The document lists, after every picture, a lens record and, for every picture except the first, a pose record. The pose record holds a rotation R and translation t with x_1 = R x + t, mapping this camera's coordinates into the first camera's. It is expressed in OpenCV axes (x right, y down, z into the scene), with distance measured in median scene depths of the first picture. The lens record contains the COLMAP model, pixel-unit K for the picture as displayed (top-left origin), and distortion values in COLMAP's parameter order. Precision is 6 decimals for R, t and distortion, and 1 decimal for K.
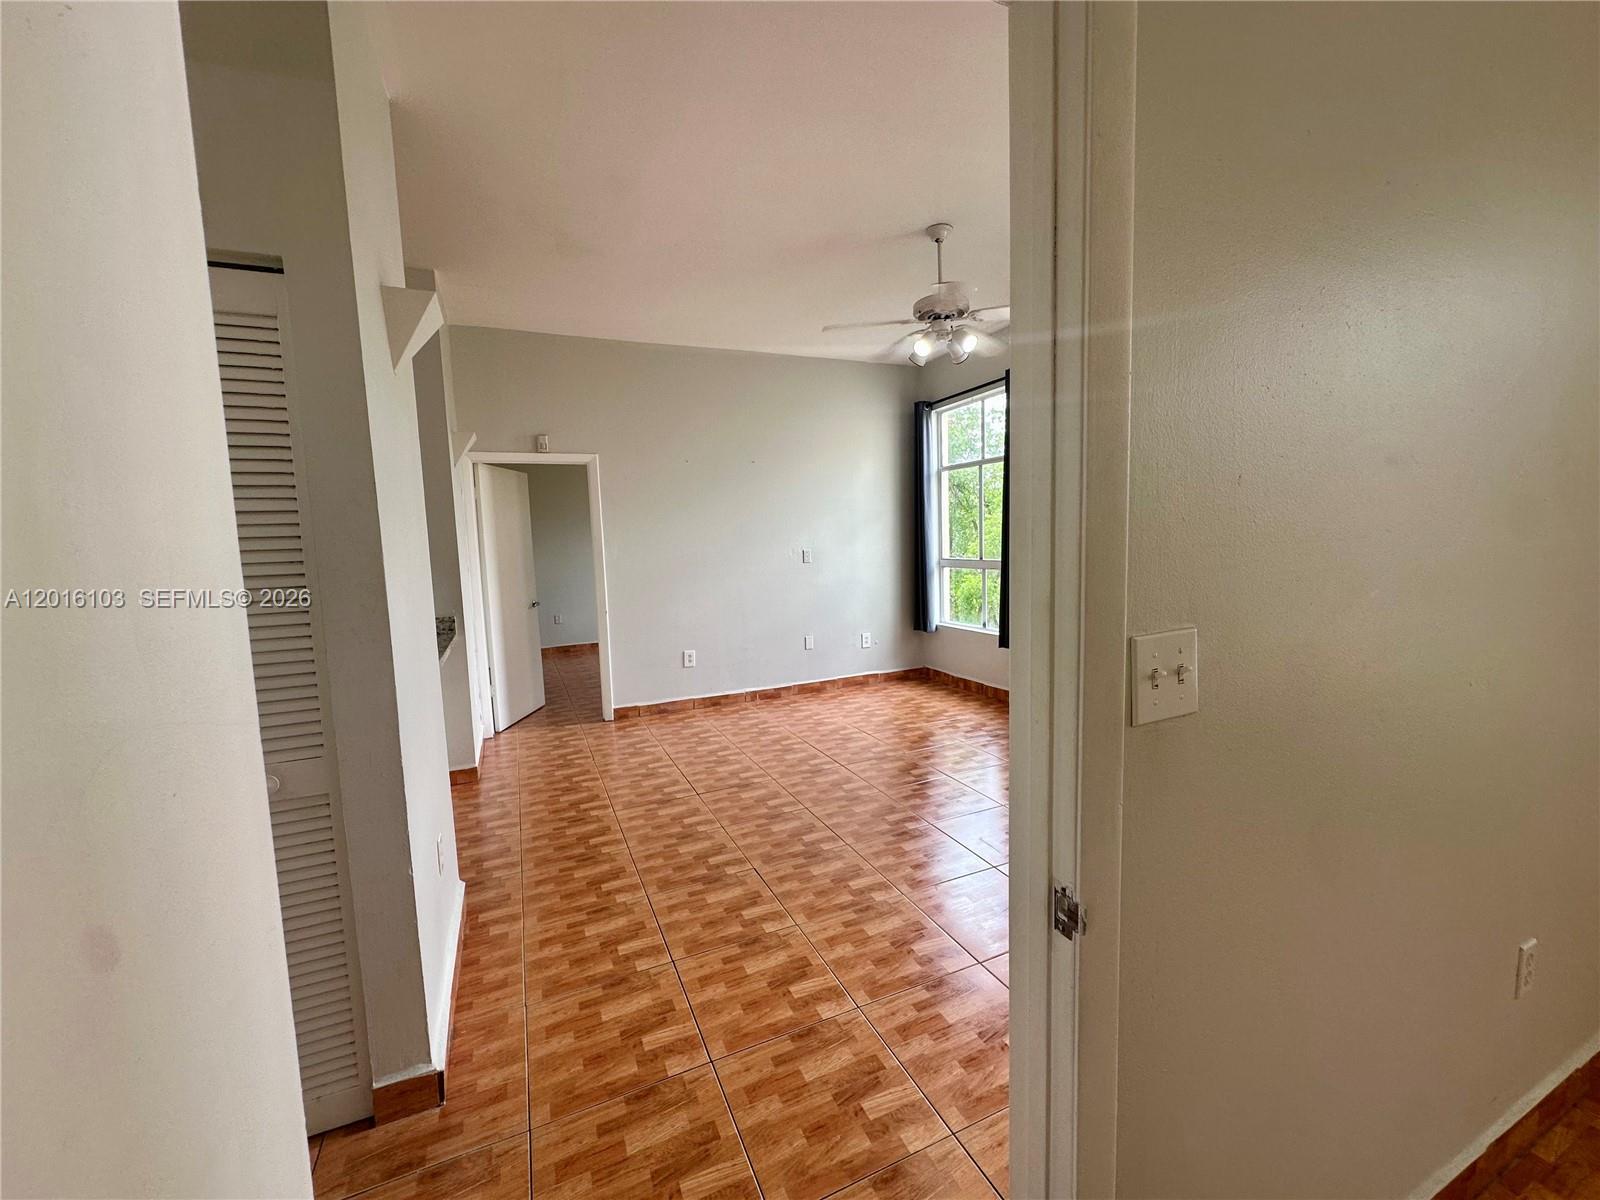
lens RADIAL K [[644.0, 0, 800.0], [0, 644.0, 600.0], [0, 0, 1]] dist [-0.000612, -0.000021]
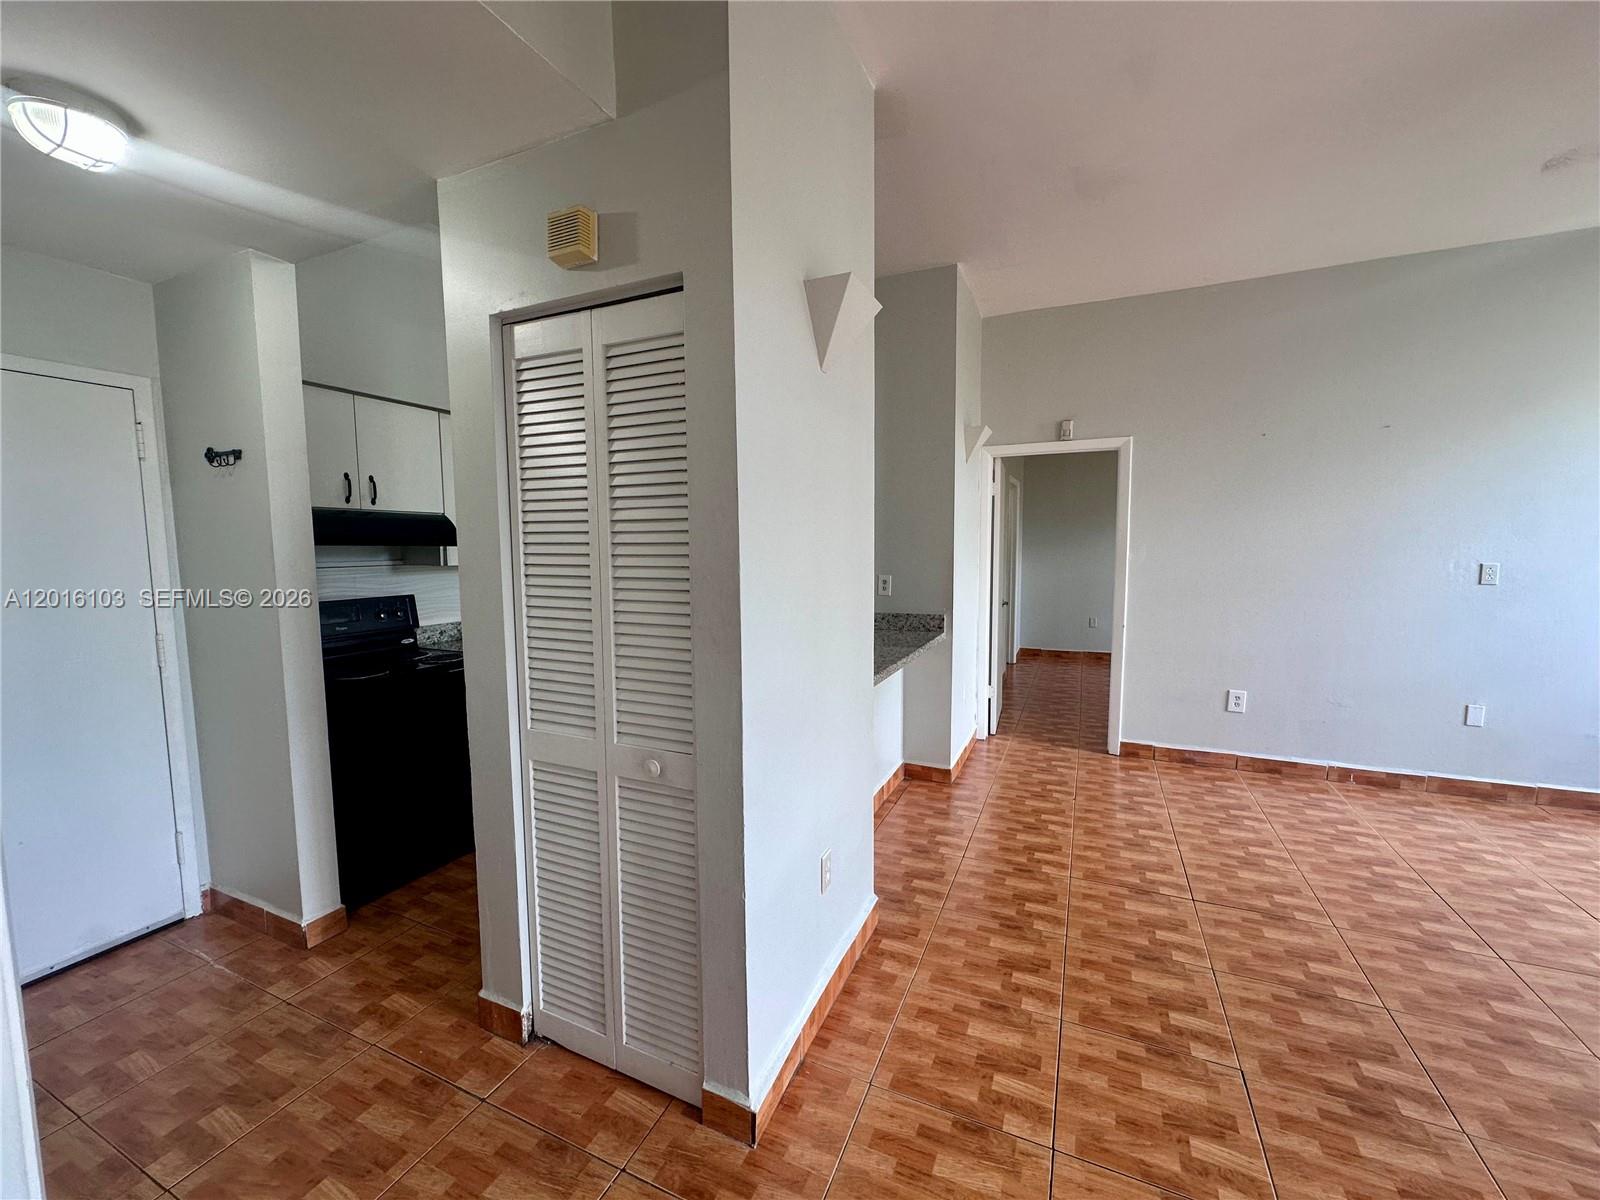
lens RADIAL K [[640.2, 0, 797.7], [0, 640.2, 598.6], [0, 0, 1]] dist [-0.002186, 0.000374]
pose [[0.660550, 0.095855, -0.744638, 0.046833], [-0.086965, 0.994909, 0.050927, -0.030083], [0.745728, 0.031118, 0.665523, 0.173962]]
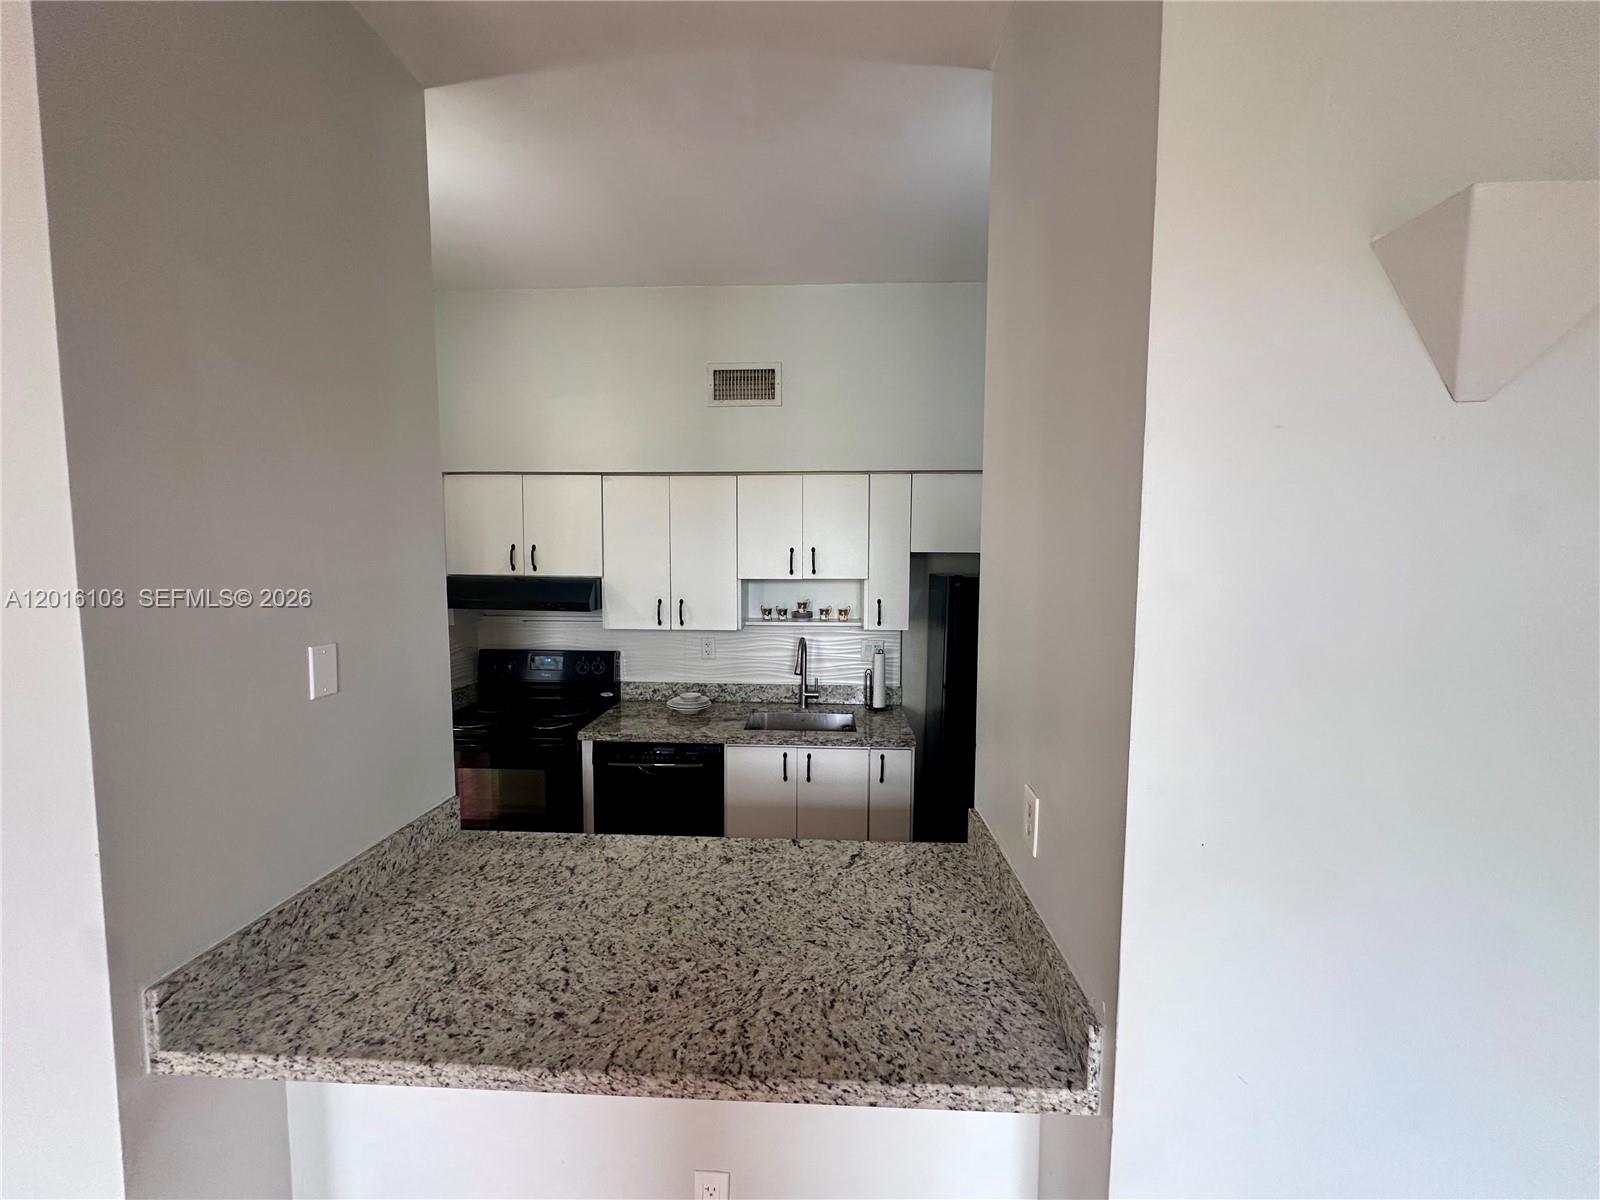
lens RADIAL K [[634.7, 0, 801.3], [0, 634.7, 592.7], [0, 0, 1]] dist [-0.001847, -0.000033]
pose [[-0.448545, 0.087950, -0.889423, -0.276390], [-0.074185, 0.988049, 0.135115, -0.170930], [0.890676, 0.126587, -0.436659, 0.991306]]
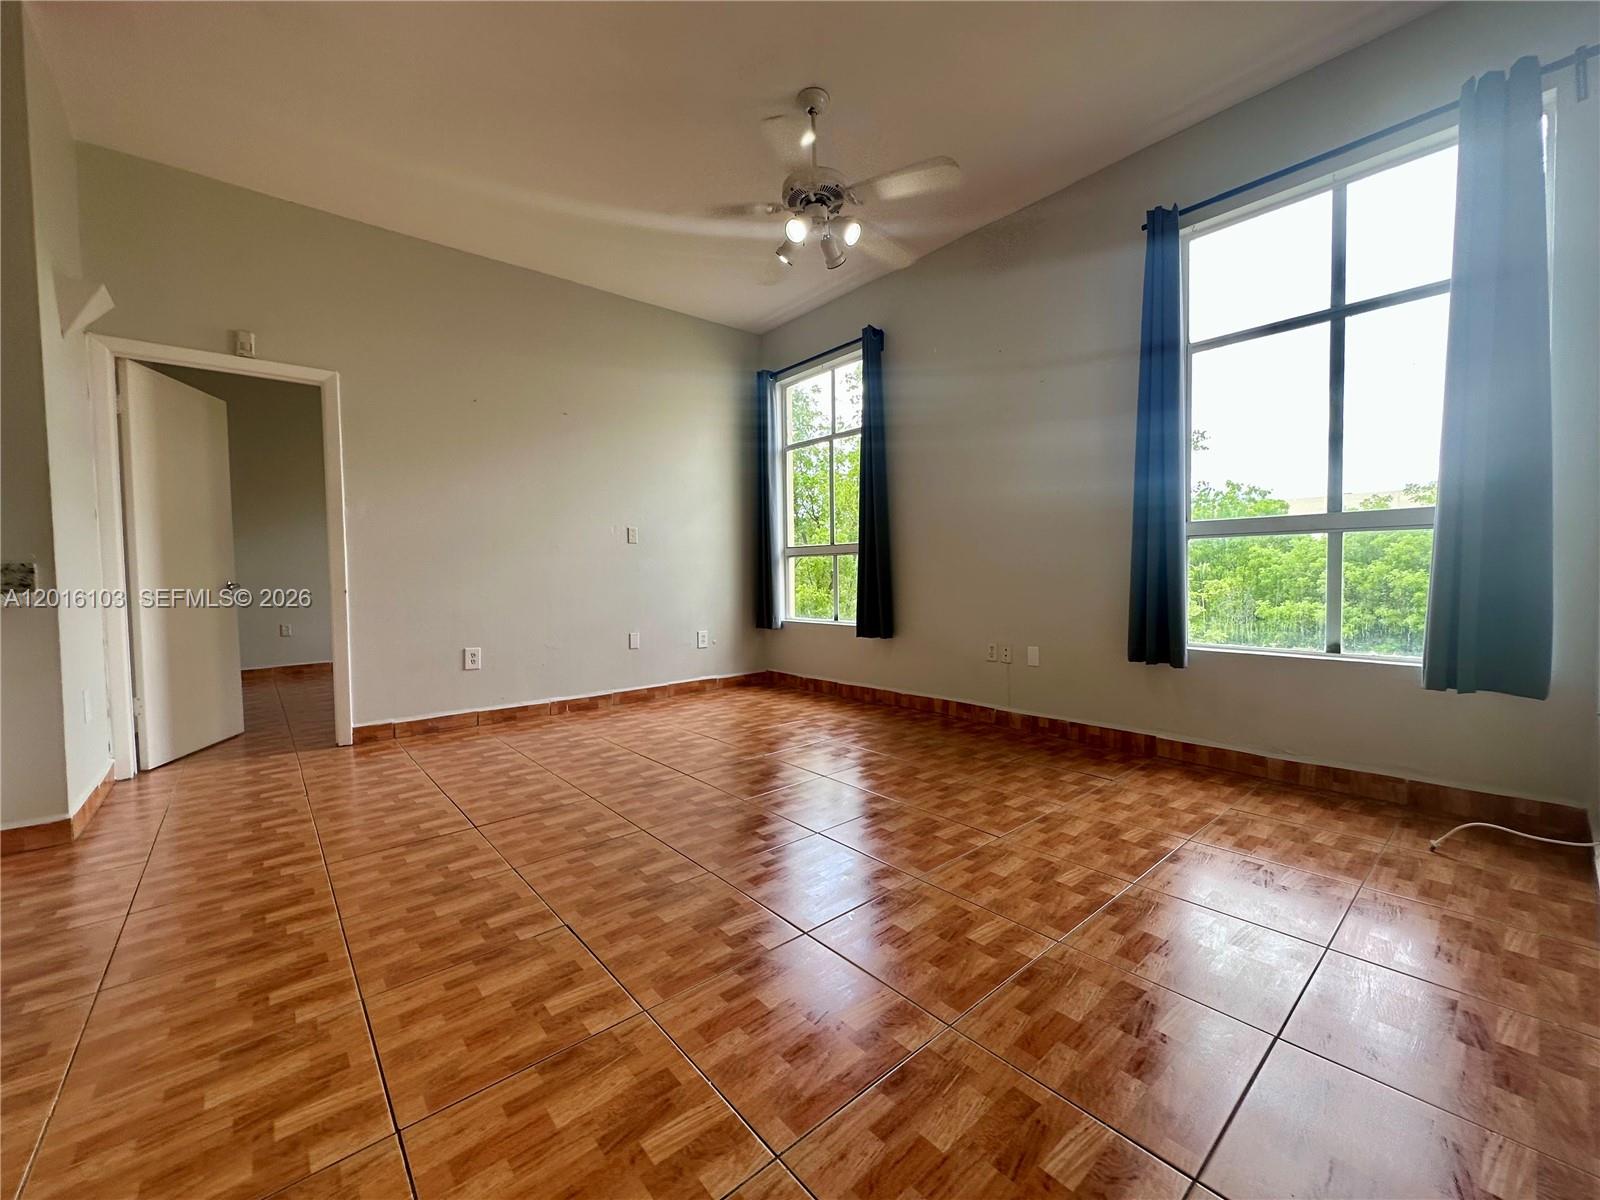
lens RADIAL K [[640.1, 0, 801.6], [0, 640.1, 598.8], [0, 0, 1]] dist [-0.001584, 0.000132]
pose [[0.957997, 0.009226, 0.286630, -0.024245], [0.009717, 0.997864, -0.064597, 0.103864], [-0.286613, 0.064669, 0.955861, 0.232560]]
